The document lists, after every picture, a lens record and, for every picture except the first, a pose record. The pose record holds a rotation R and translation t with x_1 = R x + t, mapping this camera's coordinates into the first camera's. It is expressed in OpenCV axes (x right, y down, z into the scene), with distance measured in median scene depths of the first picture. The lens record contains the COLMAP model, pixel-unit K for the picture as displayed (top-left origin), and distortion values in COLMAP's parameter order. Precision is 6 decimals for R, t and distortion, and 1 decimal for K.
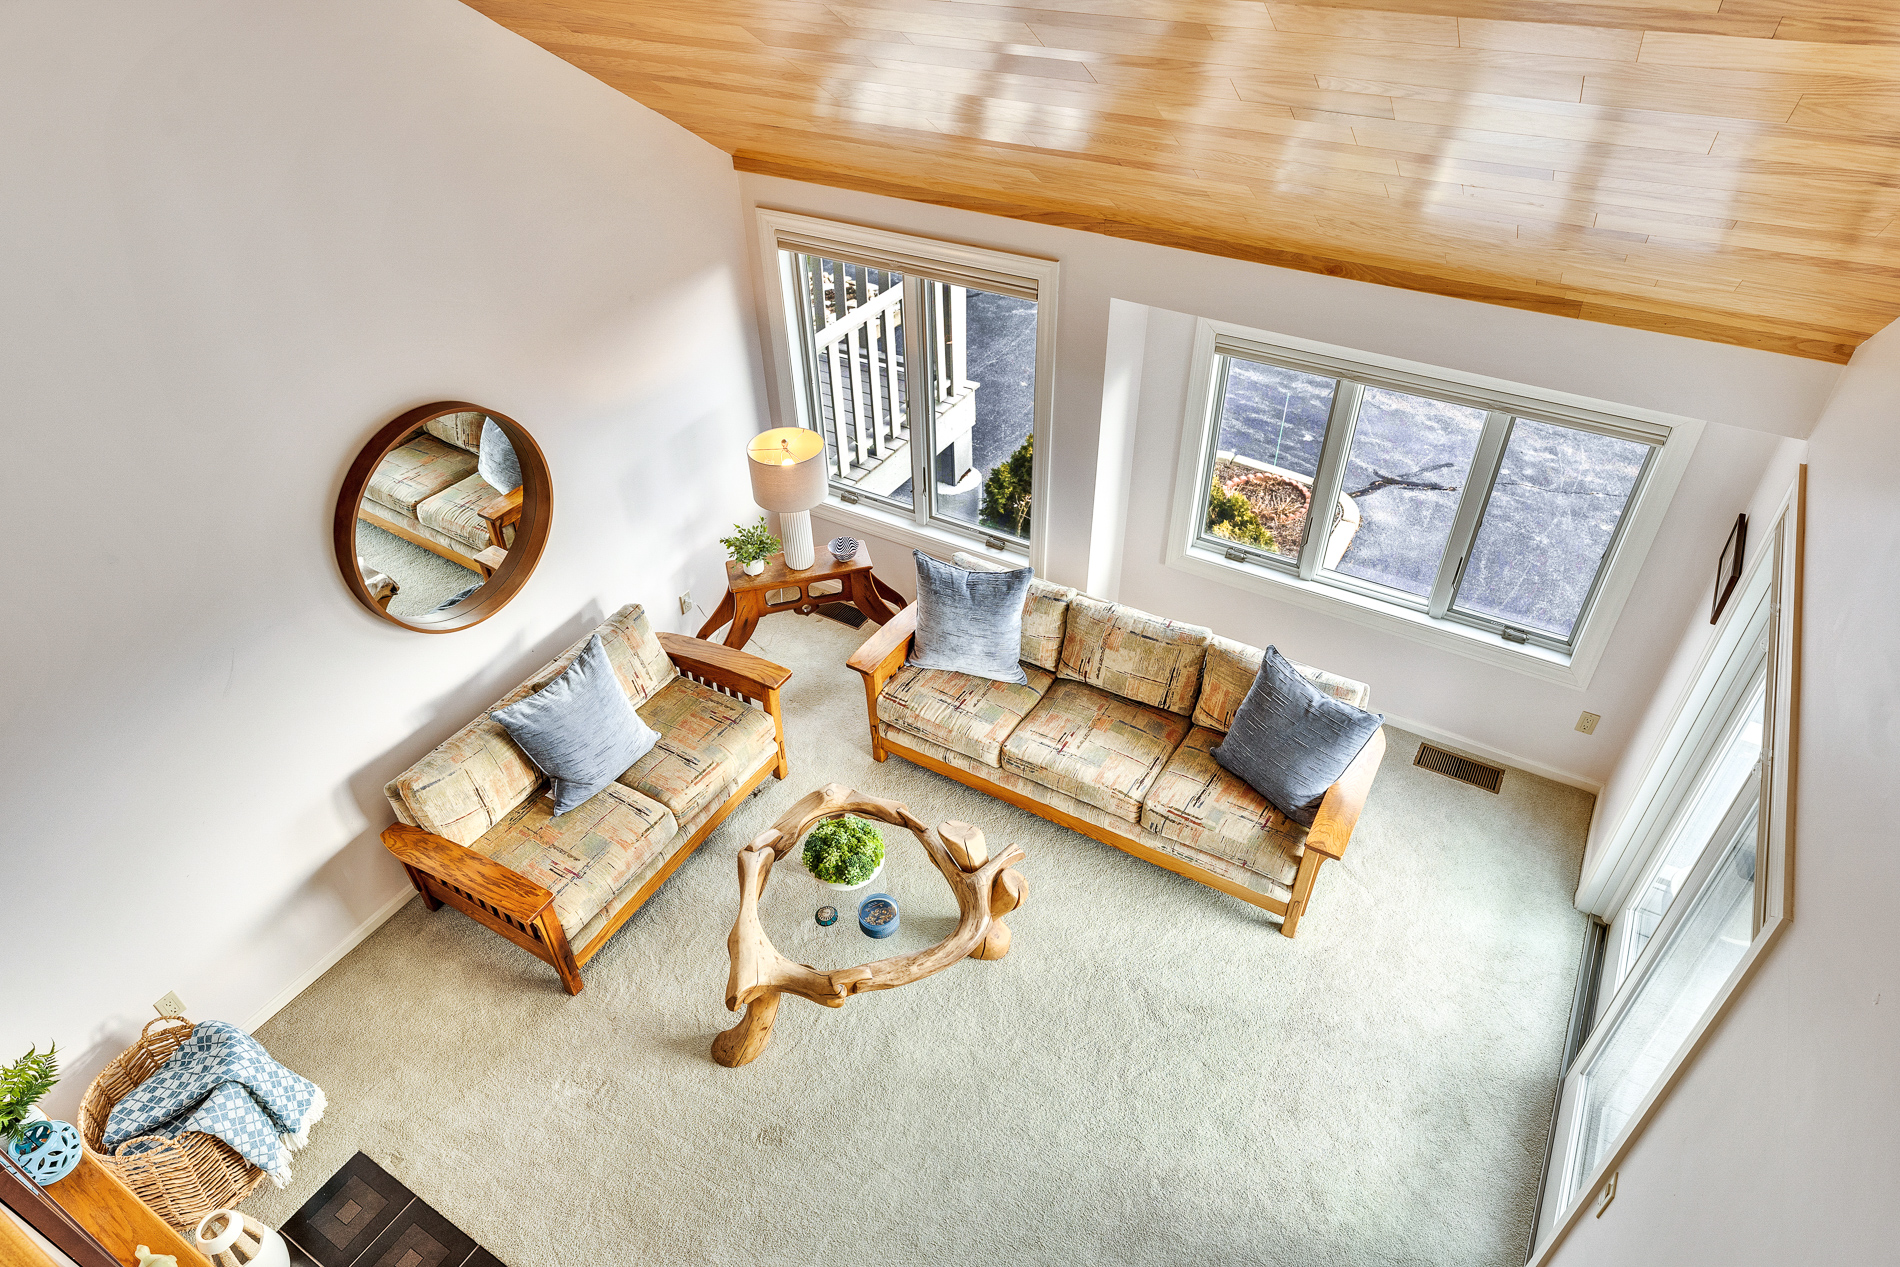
lens RADIAL K [[1138.6, 0, 944.1], [0, 1138.6, 646.3], [0, 0, 1]] dist [0.001156, -0.000983]
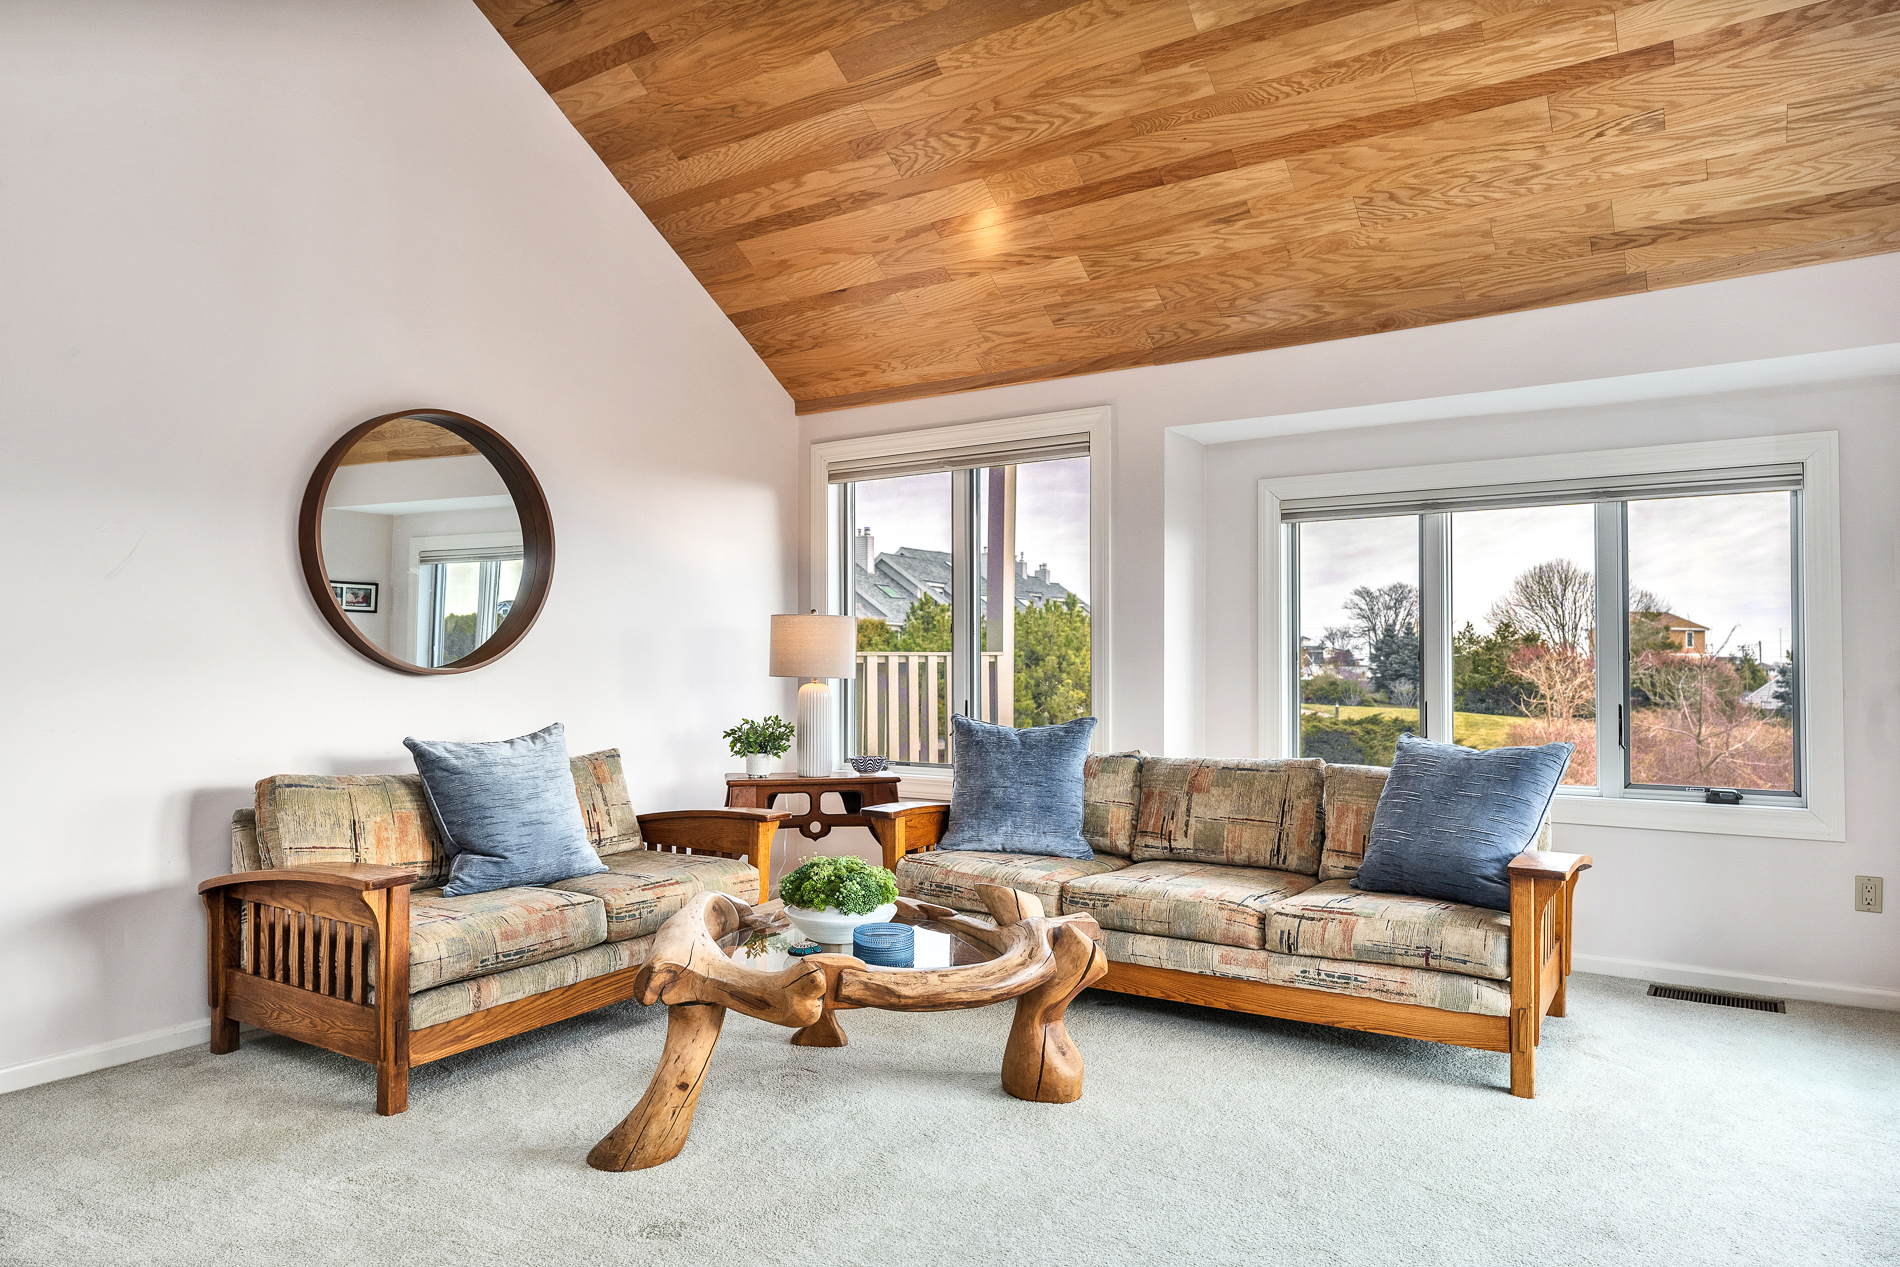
lens RADIAL K [[1227.4, 0, 940.4], [0, 1227.4, 632.0], [0, 0, 1]] dist [-0.003899, -0.000930]
pose [[0.998860, 0.021432, -0.042649, 0.002020], [-0.044105, 0.756034, -0.653044, 0.484538], [0.018248, 0.654181, 0.756118, 0.291039]]
